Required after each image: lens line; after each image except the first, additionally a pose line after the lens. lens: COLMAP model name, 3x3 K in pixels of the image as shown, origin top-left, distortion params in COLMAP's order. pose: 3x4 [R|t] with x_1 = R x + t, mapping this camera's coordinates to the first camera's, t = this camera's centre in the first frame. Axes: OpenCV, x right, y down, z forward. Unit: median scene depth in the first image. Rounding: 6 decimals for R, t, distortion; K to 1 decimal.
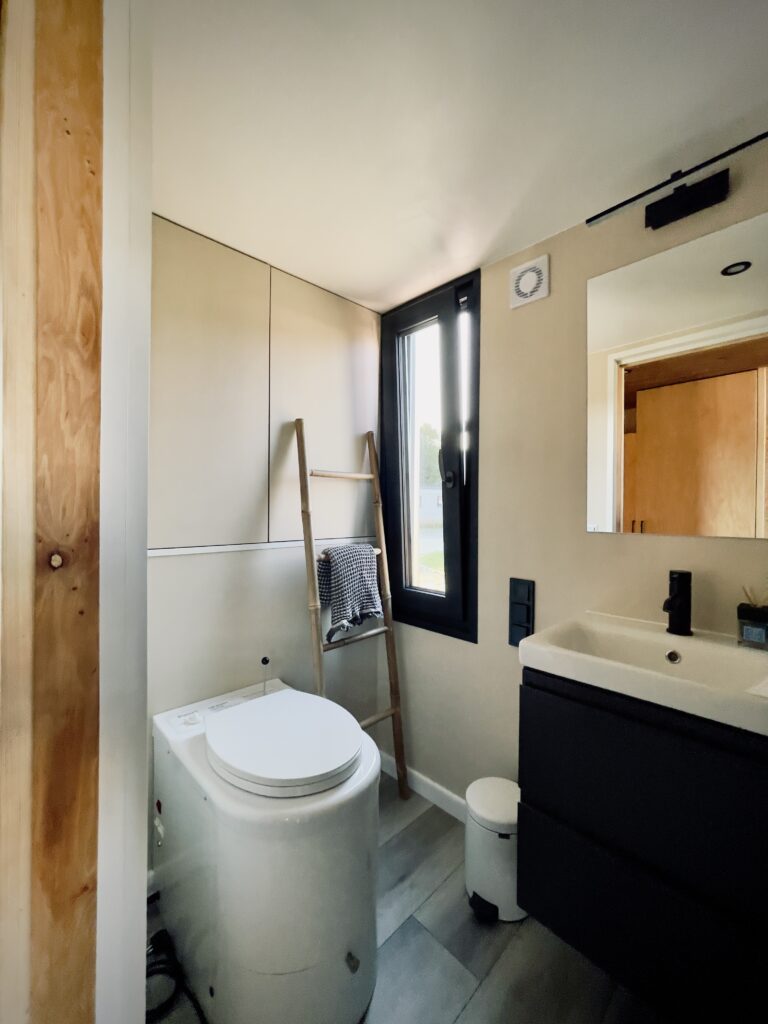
lens RADIAL K [[416.1, 0, 384.0], [0, 416.1, 512.0], [0, 0, 1]] dist [-0.009527, 0.008764]
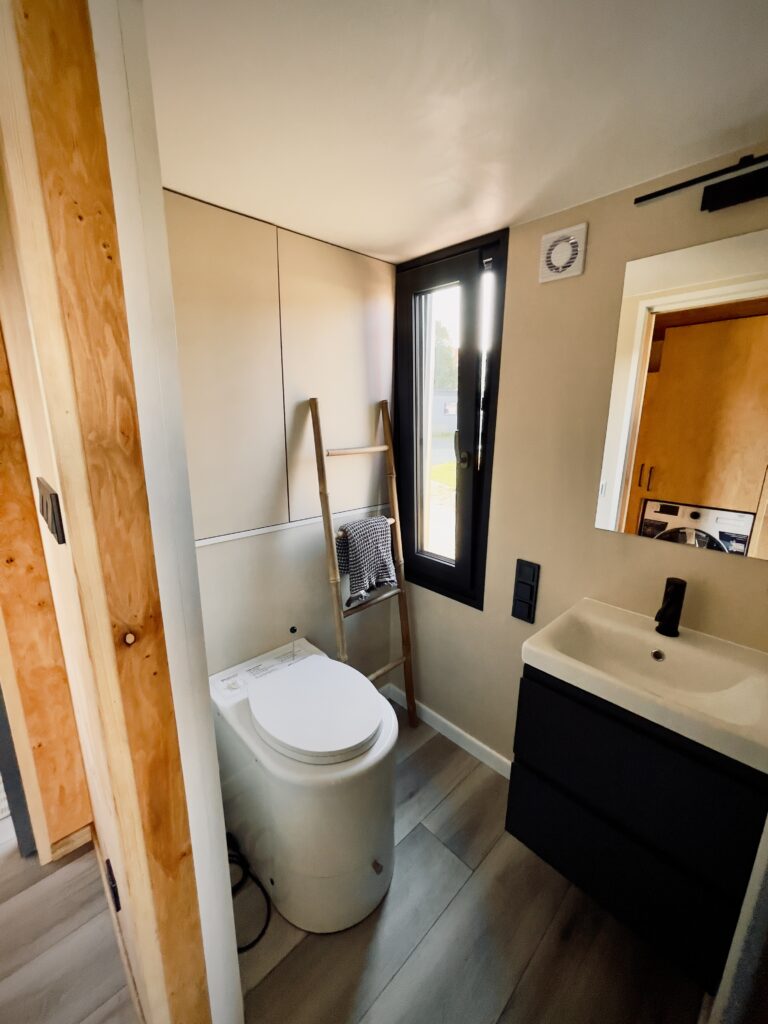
lens RADIAL K [[415.7, 0, 383.3], [0, 415.7, 510.1], [0, 0, 1]] dist [-0.012808, 0.009262]
pose [[0.999918, 0.003934, -0.012210, -0.030299], [-0.001093, 0.974480, 0.224470, -0.214672], [0.012782, -0.224438, 0.974405, -0.016037]]
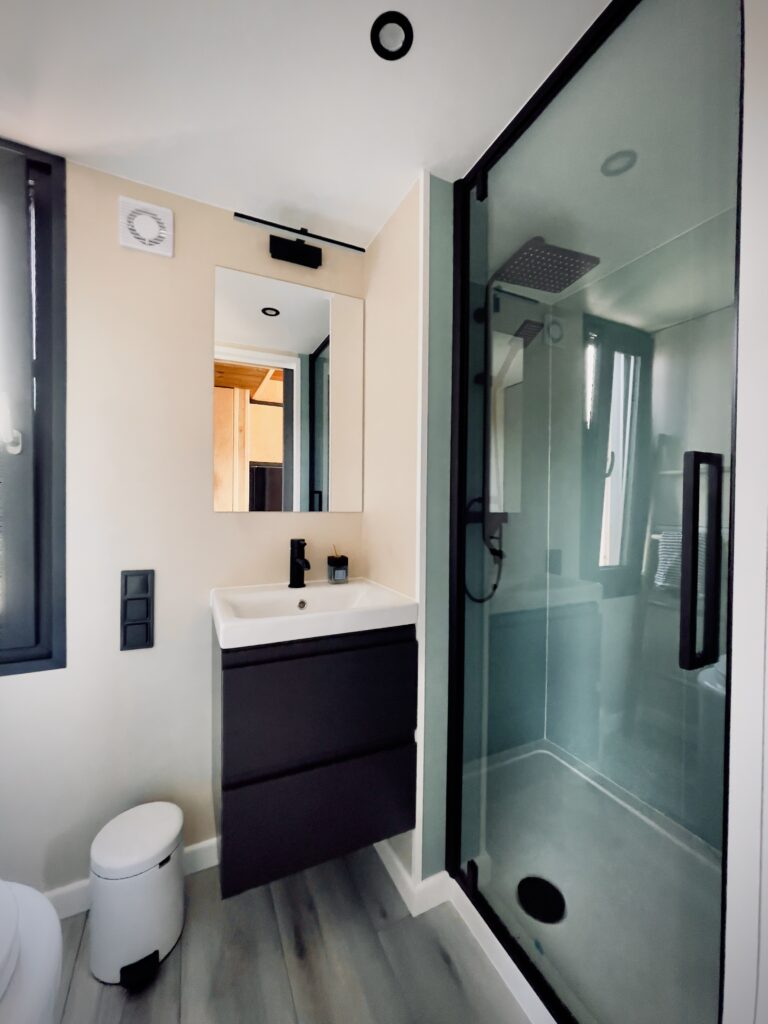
lens RADIAL K [[415.7, 0, 383.3], [0, 415.7, 510.1], [0, 0, 1]] dist [-0.012808, 0.009262]
pose [[0.332345, -0.015922, 0.943024, -0.319842], [-0.001779, 0.999845, 0.017508, 0.022747], [-0.943156, -0.007496, 0.332265, 0.245792]]
